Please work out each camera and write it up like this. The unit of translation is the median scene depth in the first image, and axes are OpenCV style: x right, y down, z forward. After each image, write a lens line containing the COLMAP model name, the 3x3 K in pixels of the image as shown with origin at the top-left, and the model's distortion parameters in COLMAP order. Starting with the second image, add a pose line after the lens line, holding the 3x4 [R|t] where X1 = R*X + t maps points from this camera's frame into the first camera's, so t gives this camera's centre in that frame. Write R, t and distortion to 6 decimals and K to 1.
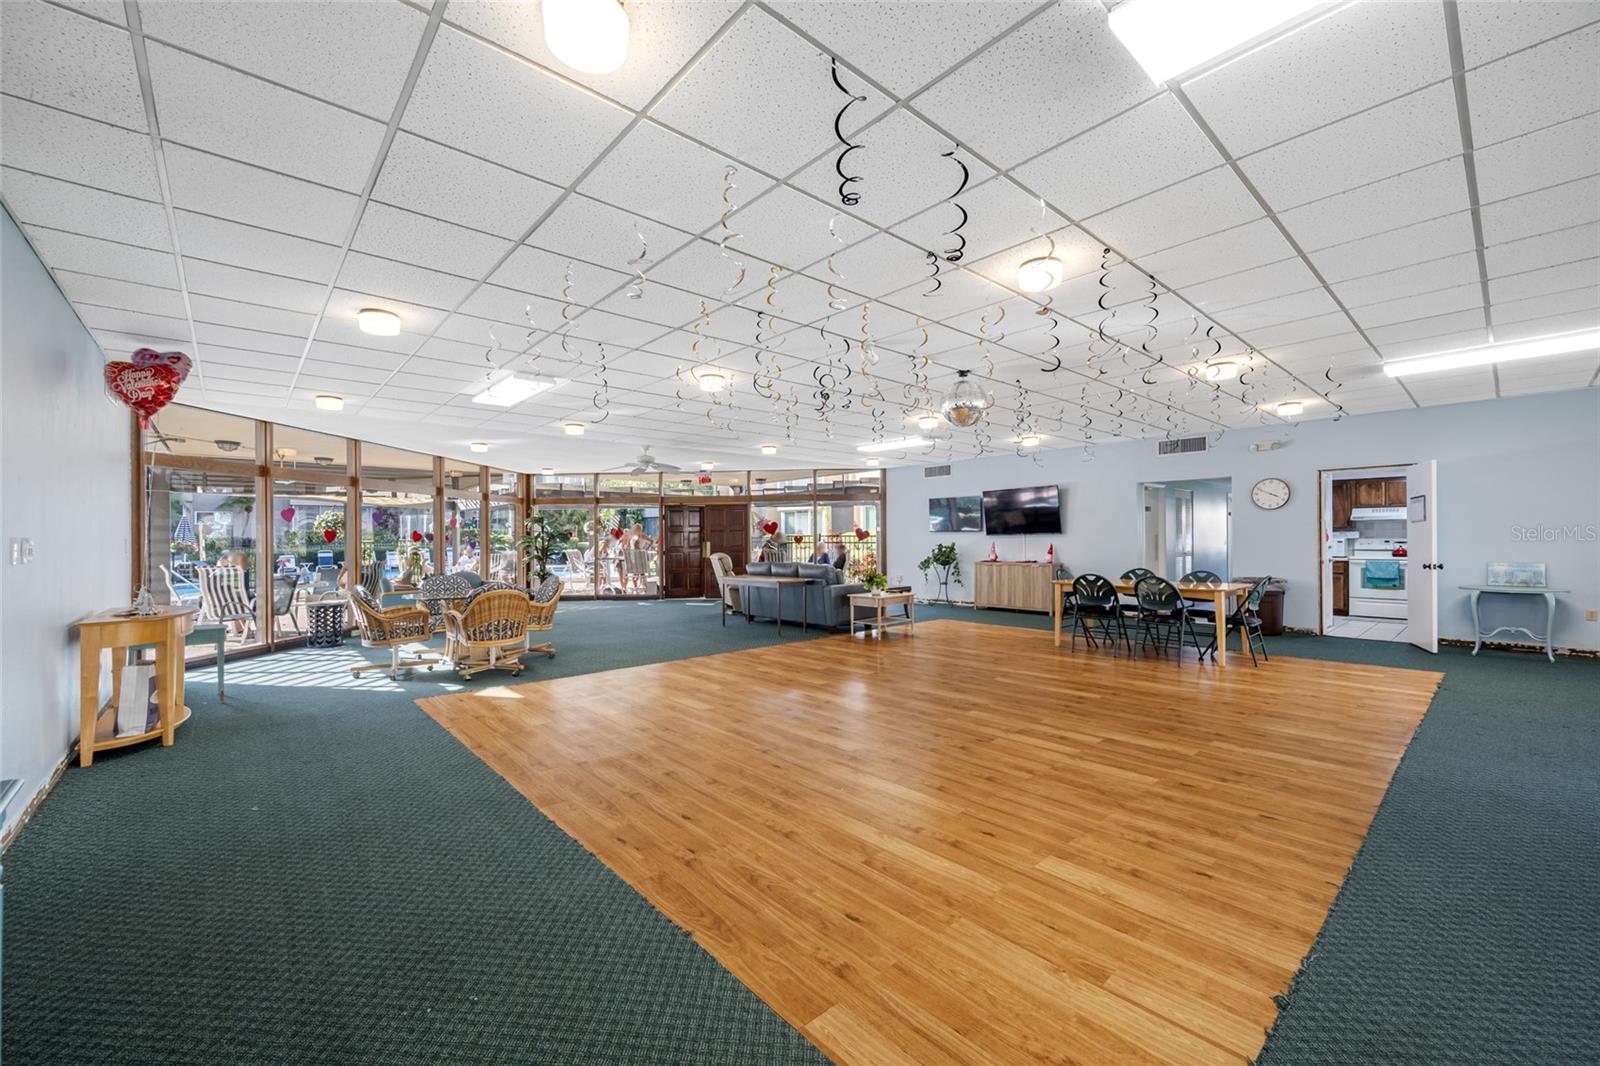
lens RADIAL K [[634.7, 0, 804.7], [0, 634.7, 533.8], [0, 0, 1]] dist [-0.001563, -0.000166]
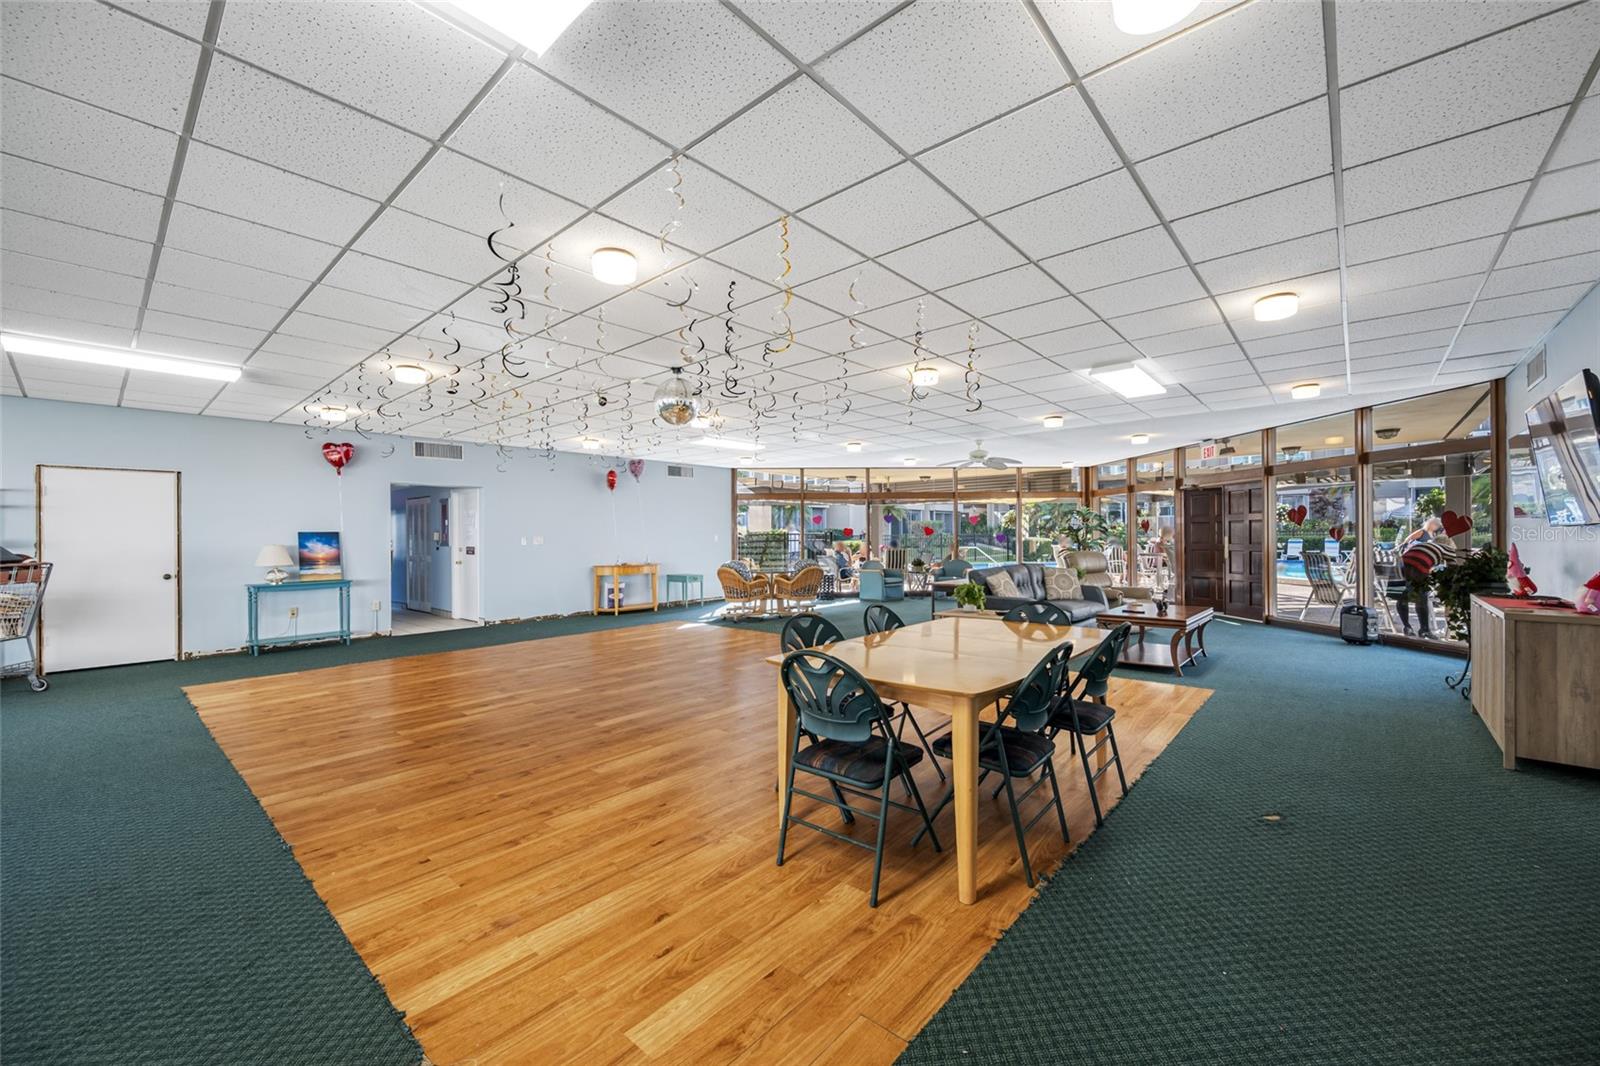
lens RADIAL K [[634.7, 0, 804.7], [0, 634.7, 533.8], [0, 0, 1]] dist [-0.001563, -0.000166]
pose [[0.121862, 0.004524, -0.992537, 1.574448], [0.015350, 0.999861, 0.006442, -0.006566], [0.992428, -0.016020, 0.121776, 1.365786]]
